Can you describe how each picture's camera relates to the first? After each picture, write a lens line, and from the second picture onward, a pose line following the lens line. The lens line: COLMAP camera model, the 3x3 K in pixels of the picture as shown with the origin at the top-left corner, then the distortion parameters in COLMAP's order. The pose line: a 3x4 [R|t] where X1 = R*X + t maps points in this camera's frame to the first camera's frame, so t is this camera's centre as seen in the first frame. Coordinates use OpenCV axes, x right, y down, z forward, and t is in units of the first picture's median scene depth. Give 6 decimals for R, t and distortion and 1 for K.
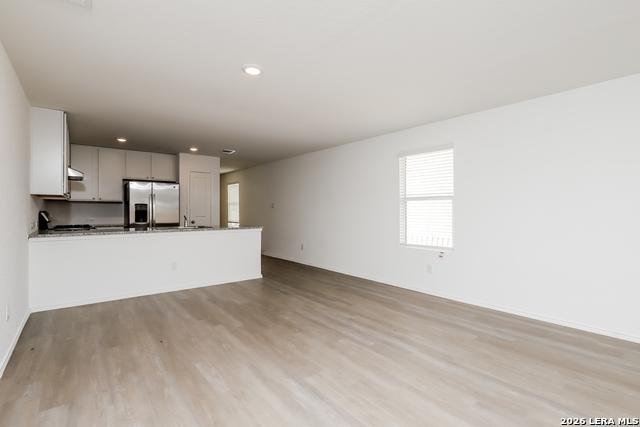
lens RADIAL K [[302.7, 0, 326.7], [0, 302.7, 210.7], [0, 0, 1]] dist [-0.000558, -0.000047]
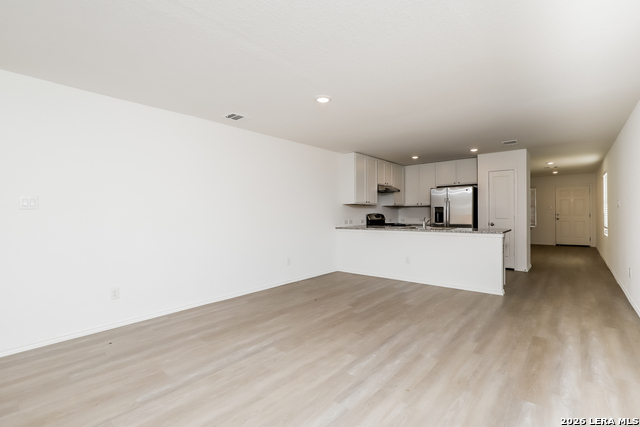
lens RADIAL K [[302.7, 0, 326.7], [0, 302.7, 210.7], [0, 0, 1]] dist [-0.000558, -0.000047]
pose [[0.172685, -0.015515, -0.984855, 0.809548], [0.006260, 0.999873, -0.014654, 0.011680], [0.984957, -0.003635, 0.172760, 0.680966]]
